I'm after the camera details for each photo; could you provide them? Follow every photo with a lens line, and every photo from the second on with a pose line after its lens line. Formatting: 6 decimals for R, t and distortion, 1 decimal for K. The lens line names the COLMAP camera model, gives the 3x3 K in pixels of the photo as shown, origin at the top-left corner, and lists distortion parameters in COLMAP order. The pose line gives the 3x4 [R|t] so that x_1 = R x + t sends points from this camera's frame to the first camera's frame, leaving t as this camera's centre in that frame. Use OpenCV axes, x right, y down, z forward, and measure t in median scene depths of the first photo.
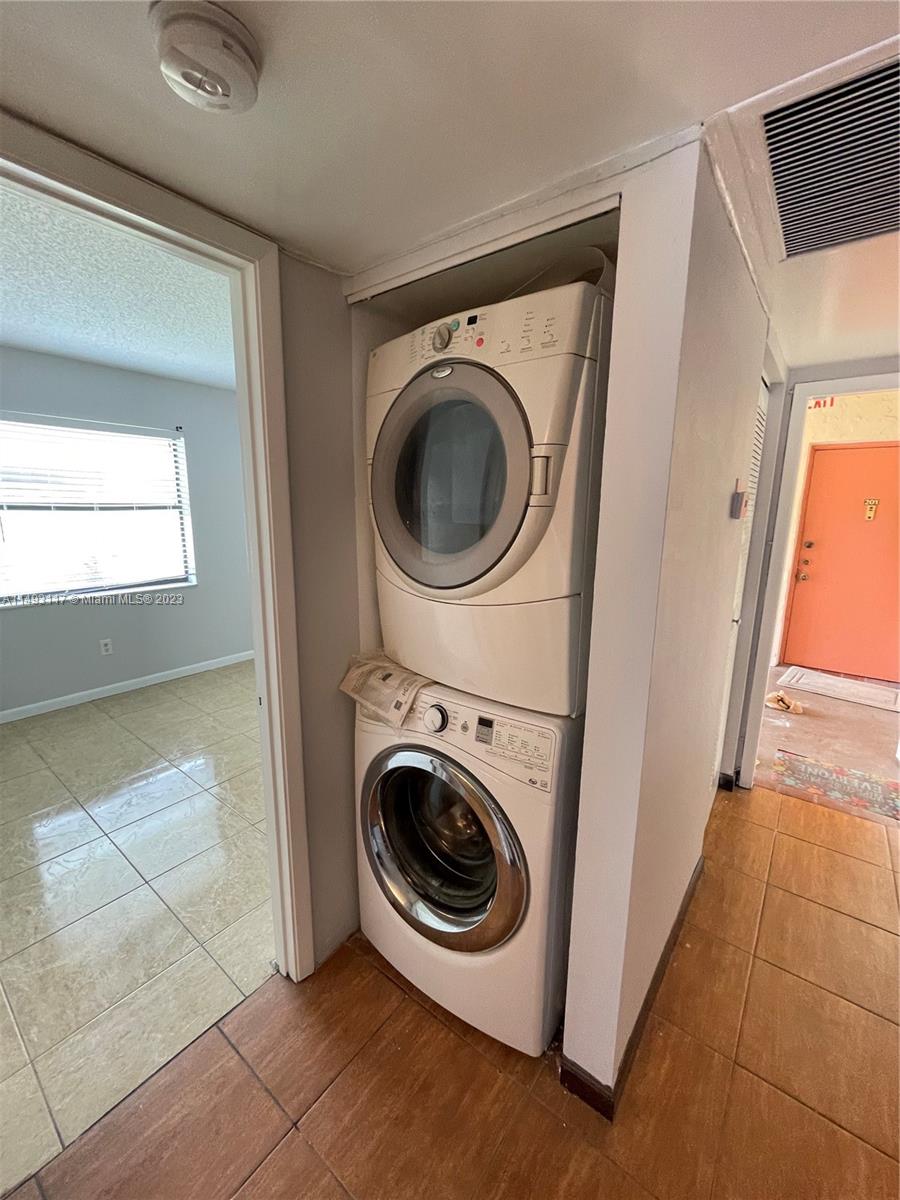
lens RADIAL K [[485.3, 0, 447.1], [0, 485.3, 597.5], [0, 0, 1]] dist [-0.000719, -0.000914]
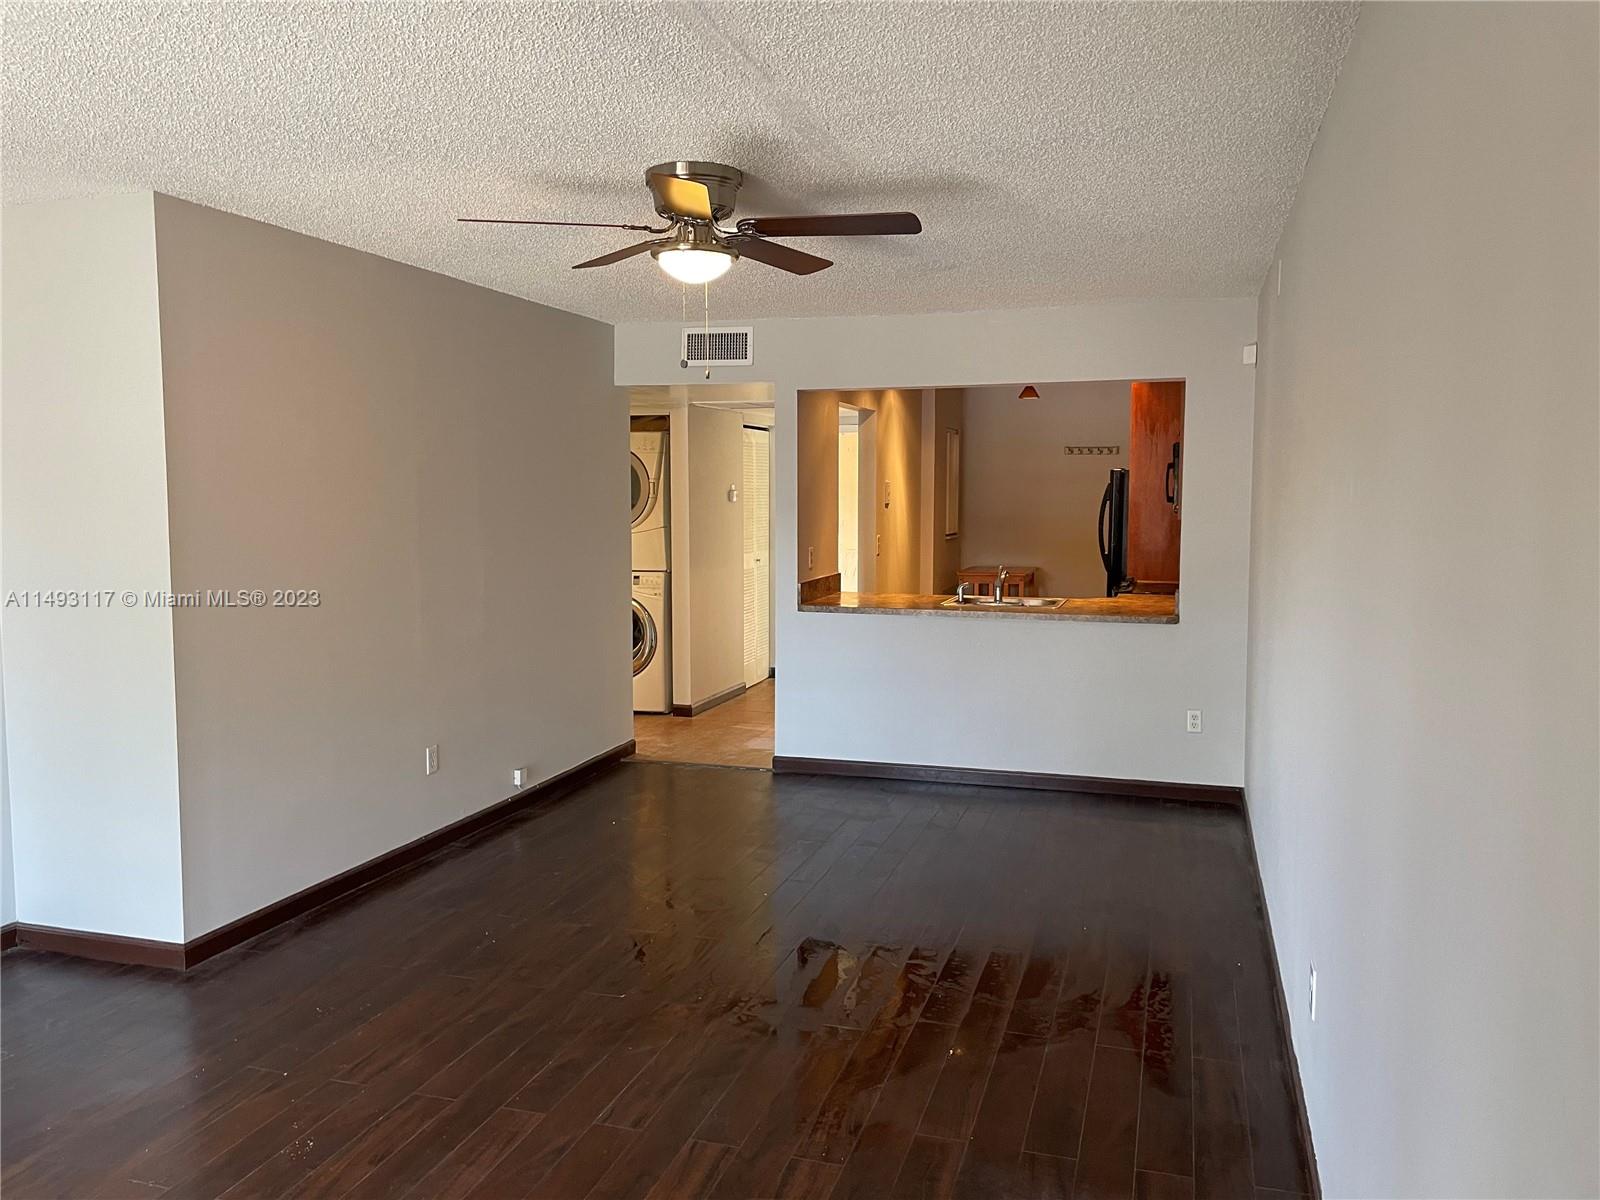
lens RADIAL K [[1206.4, 0, 795.2], [0, 1206.4, 596.4], [0, 0, 1]] dist [-0.005889, -0.007852]
pose [[0.937517, -0.040400, 0.345587, -1.437932], [0.076464, 0.992878, -0.091362, 1.057922], [-0.339434, 0.112079, 0.933929, -5.631802]]
